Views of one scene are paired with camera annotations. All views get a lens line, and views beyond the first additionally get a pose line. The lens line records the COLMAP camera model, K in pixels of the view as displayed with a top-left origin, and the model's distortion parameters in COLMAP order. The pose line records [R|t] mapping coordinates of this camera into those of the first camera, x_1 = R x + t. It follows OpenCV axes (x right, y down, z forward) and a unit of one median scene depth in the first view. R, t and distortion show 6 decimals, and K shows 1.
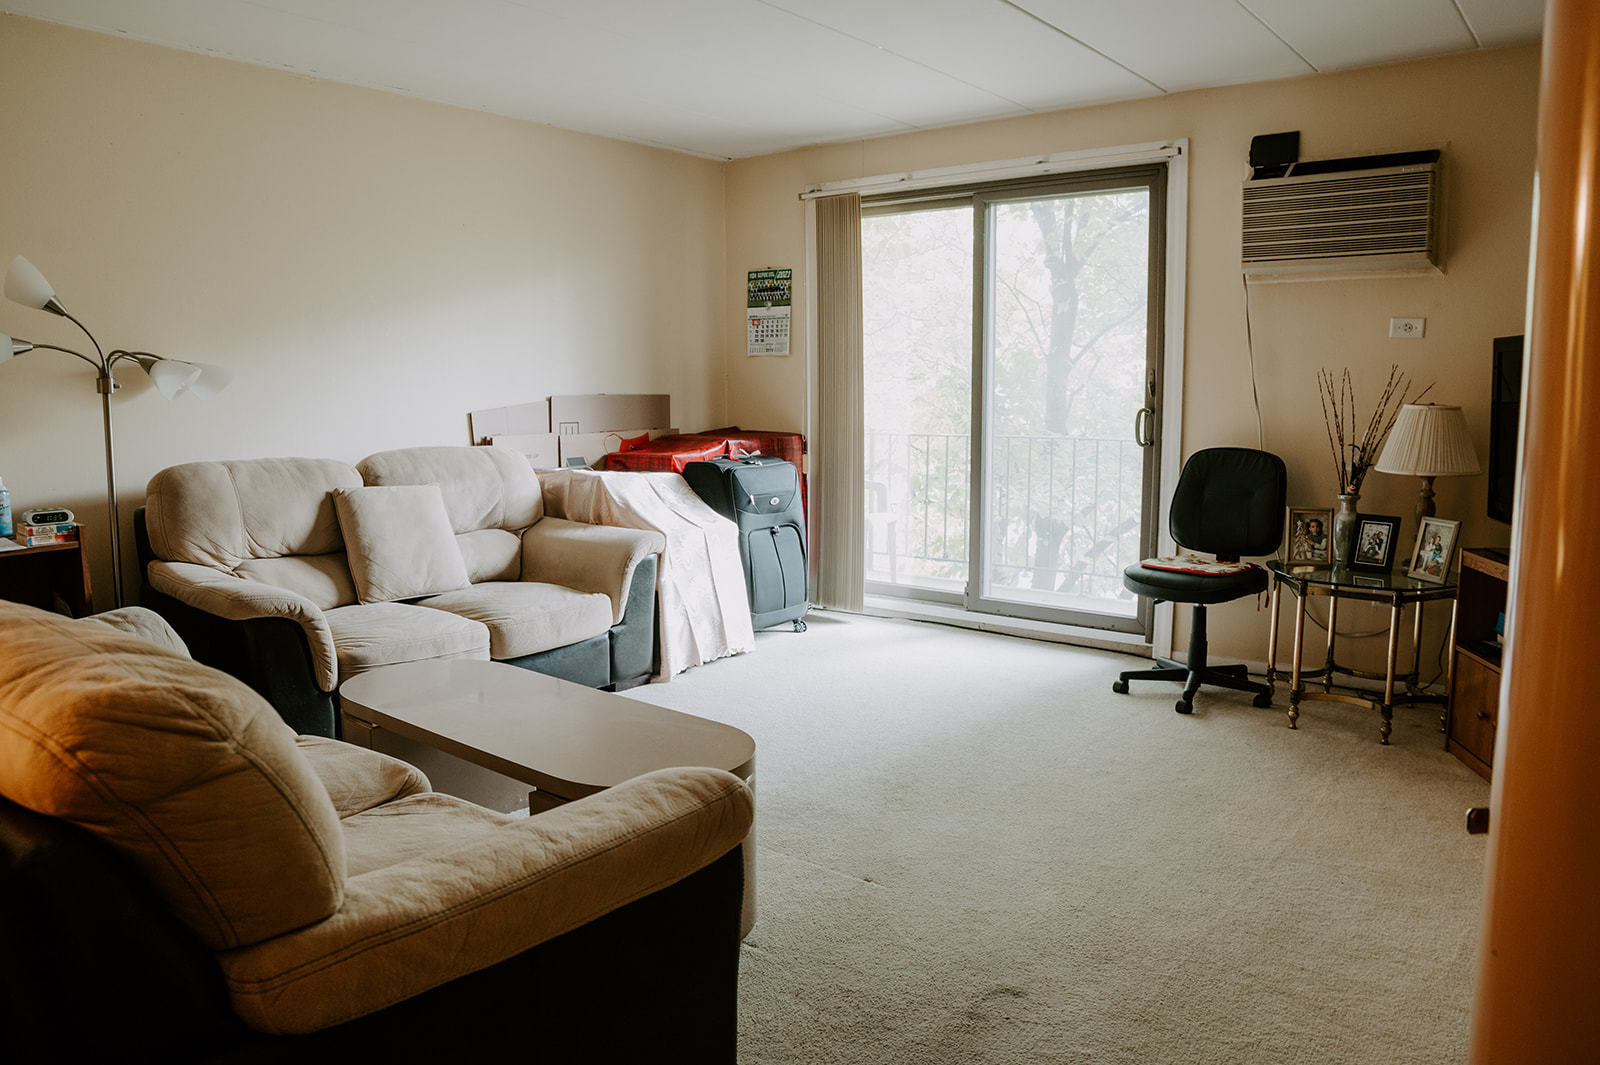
lens RADIAL K [[1175.5, 0, 831.0], [0, 1175.5, 538.9], [0, 0, 1]] dist [-0.152753, 0.145685]
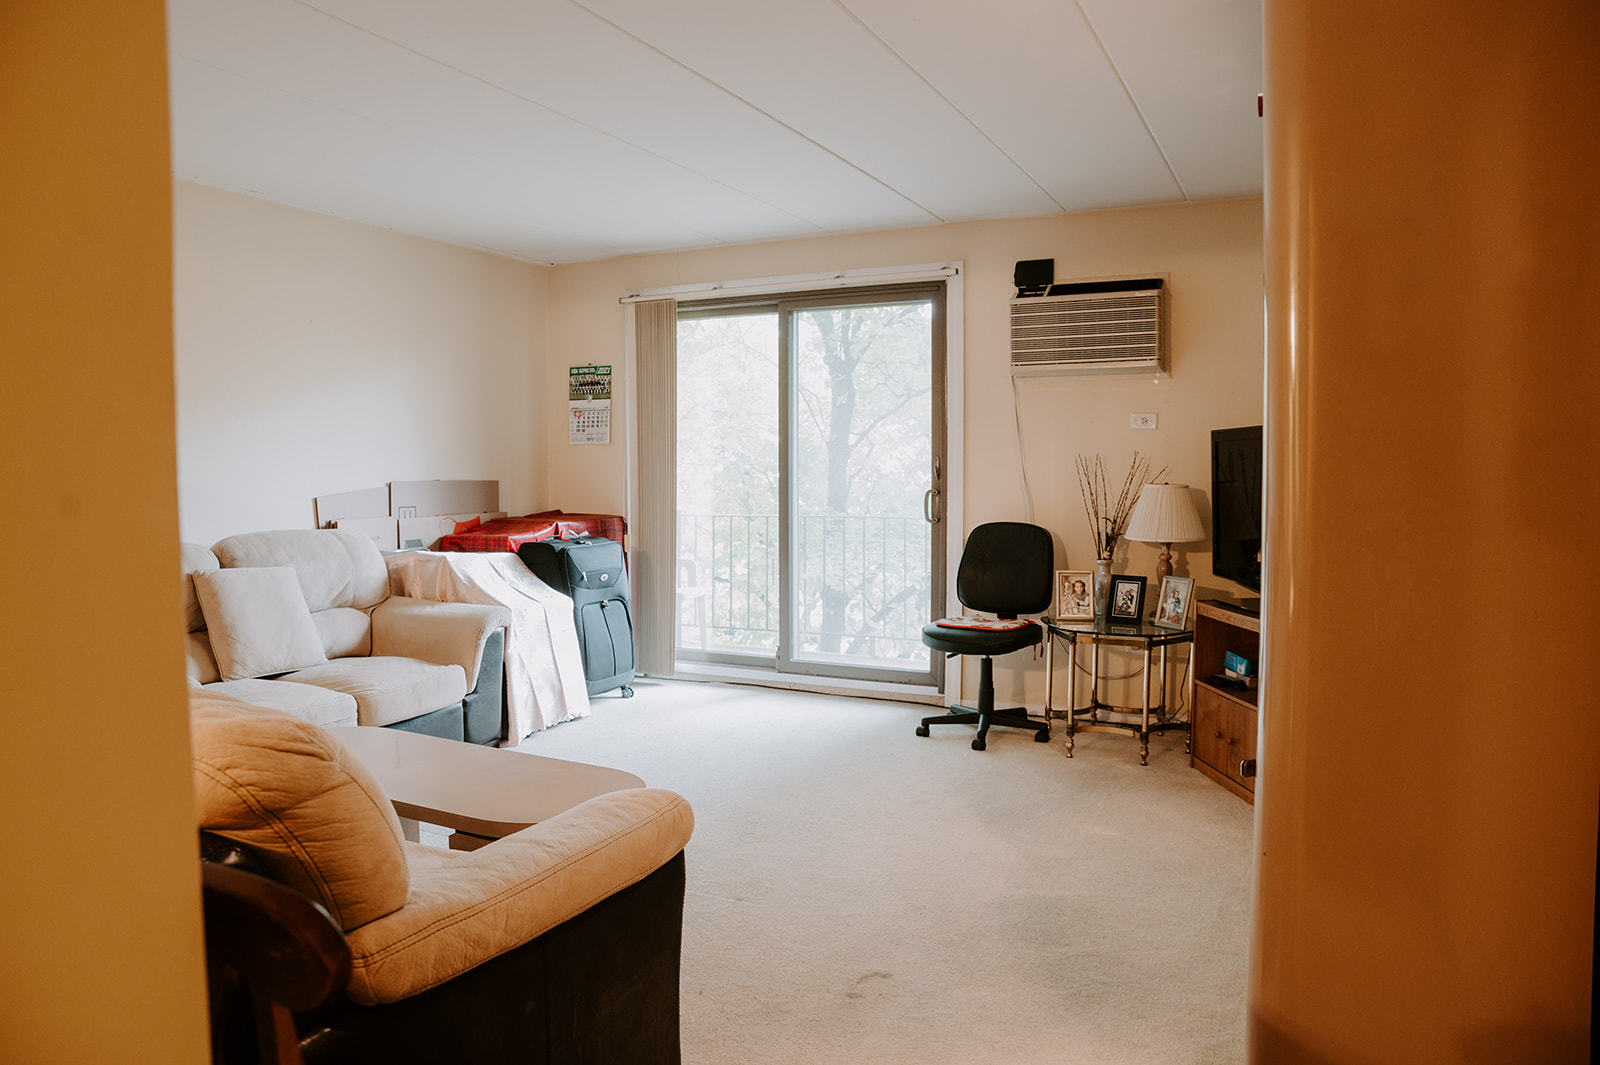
lens RADIAL K [[1175.5, 0, 831.0], [0, 1175.5, 538.9], [0, 0, 1]] dist [-0.152753, 0.145685]
pose [[0.973977, -0.013924, 0.226221, -0.097816], [0.029948, 0.997266, -0.067555, 0.013182], [-0.224662, 0.072571, 0.971731, -0.117239]]
